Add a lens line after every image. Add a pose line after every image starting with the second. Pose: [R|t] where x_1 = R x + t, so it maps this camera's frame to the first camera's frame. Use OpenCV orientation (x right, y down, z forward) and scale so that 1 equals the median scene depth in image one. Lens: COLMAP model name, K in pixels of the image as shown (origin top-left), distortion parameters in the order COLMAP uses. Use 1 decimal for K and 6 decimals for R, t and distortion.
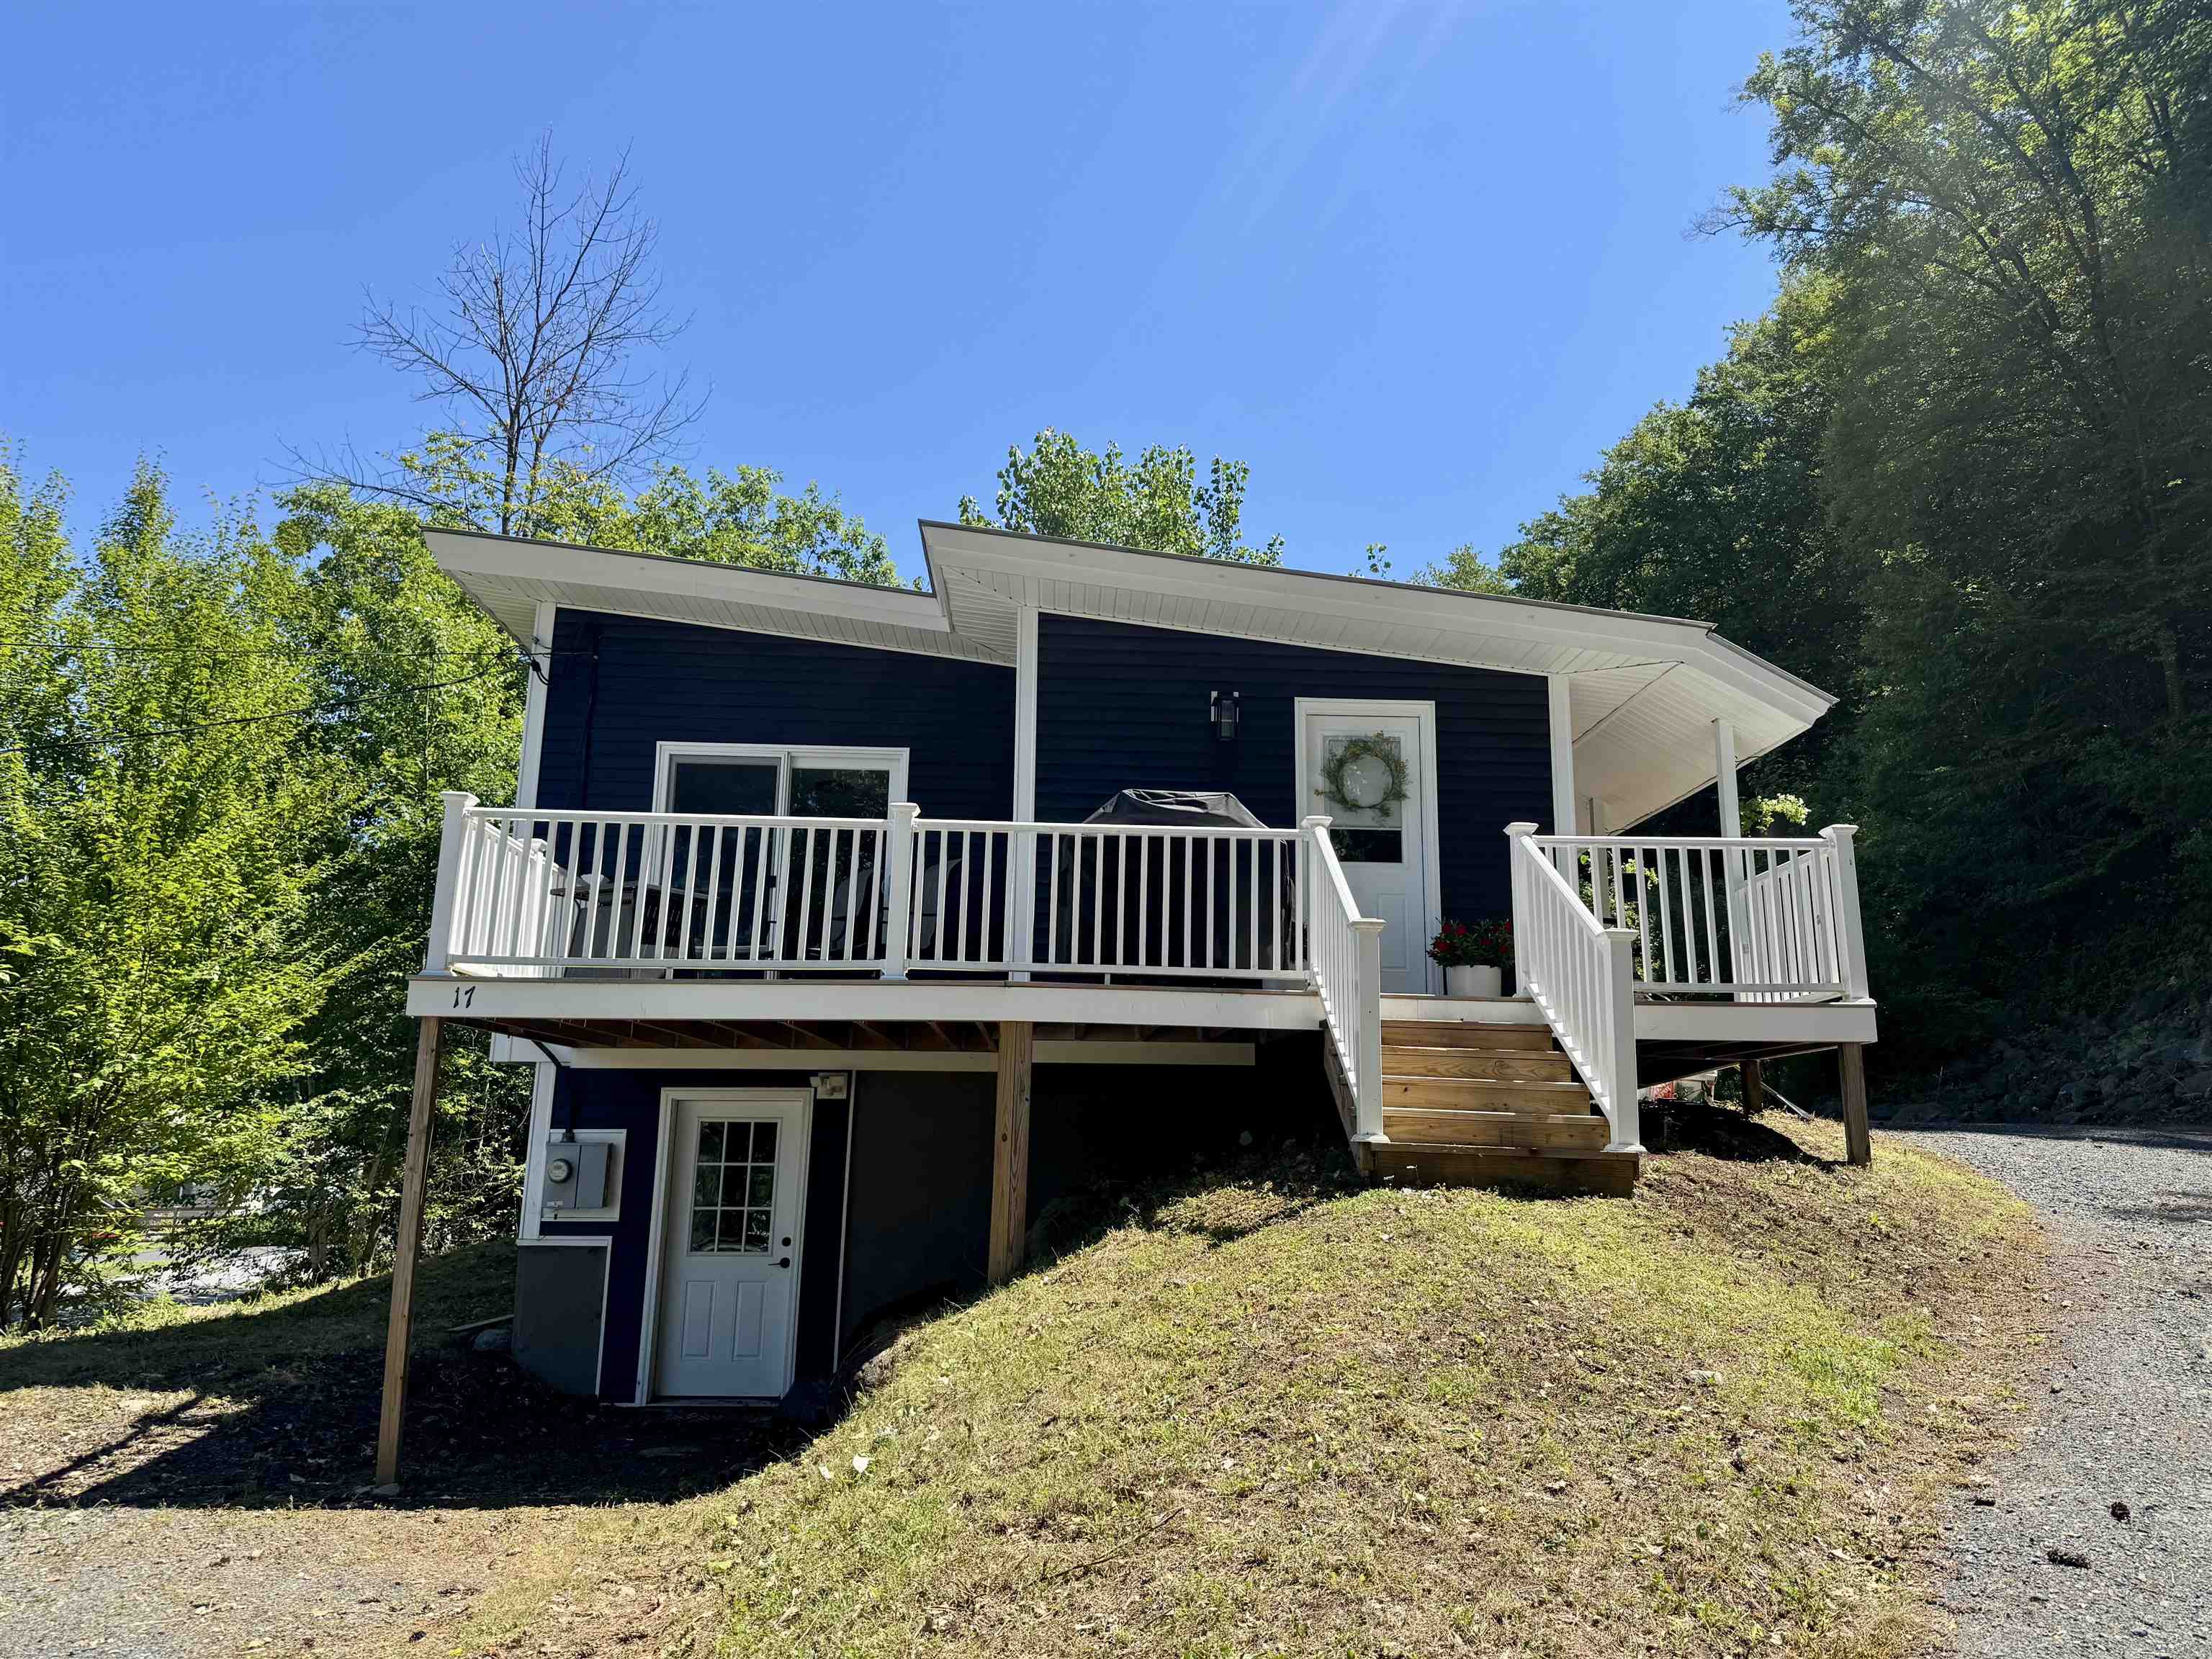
lens RADIAL K [[1520.4, 0, 1106.0], [0, 1520.4, 829.5], [0, 0, 1]] dist [0.148695, -0.155460]
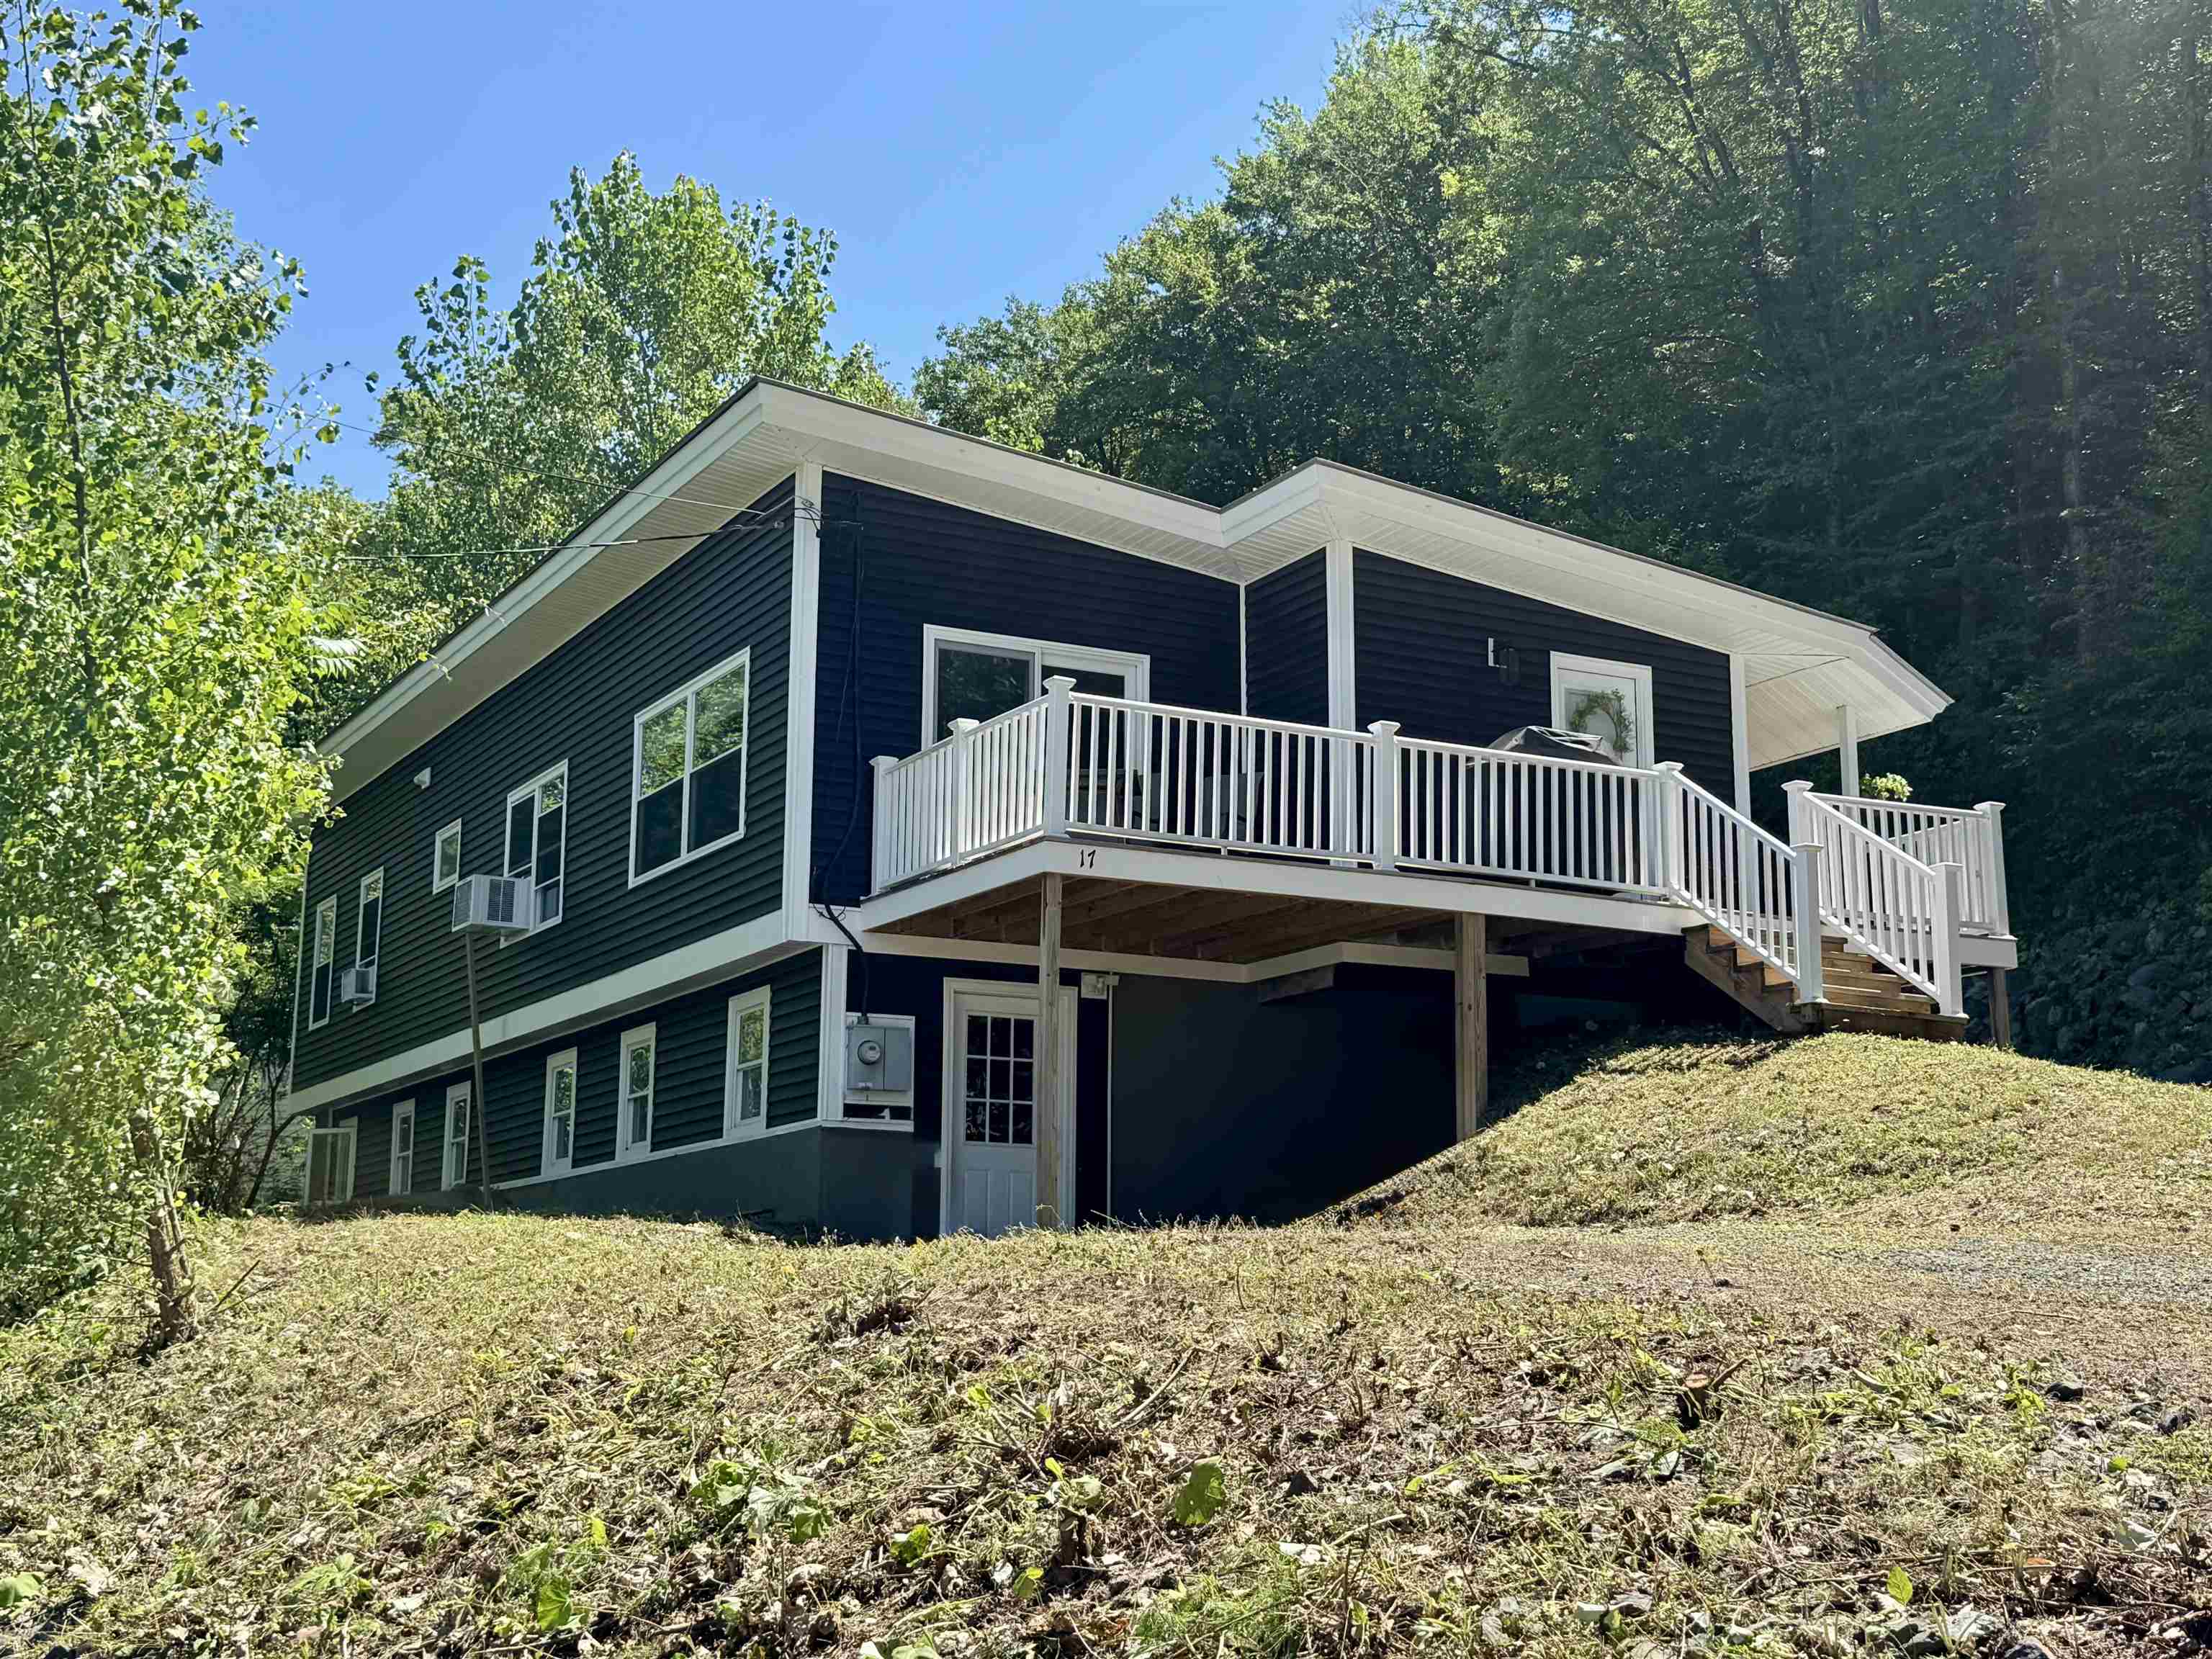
lens RADIAL K [[2784.8, 0, 1106.0], [0, 2784.8, 829.5], [0, 0, 1]] dist [0.293515, 0.018612]
pose [[0.895493, 0.072296, 0.439164, -1.044930], [-0.080254, 0.996774, -0.000447, 0.068638], [-0.437780, -0.034844, 0.898407, -0.687921]]
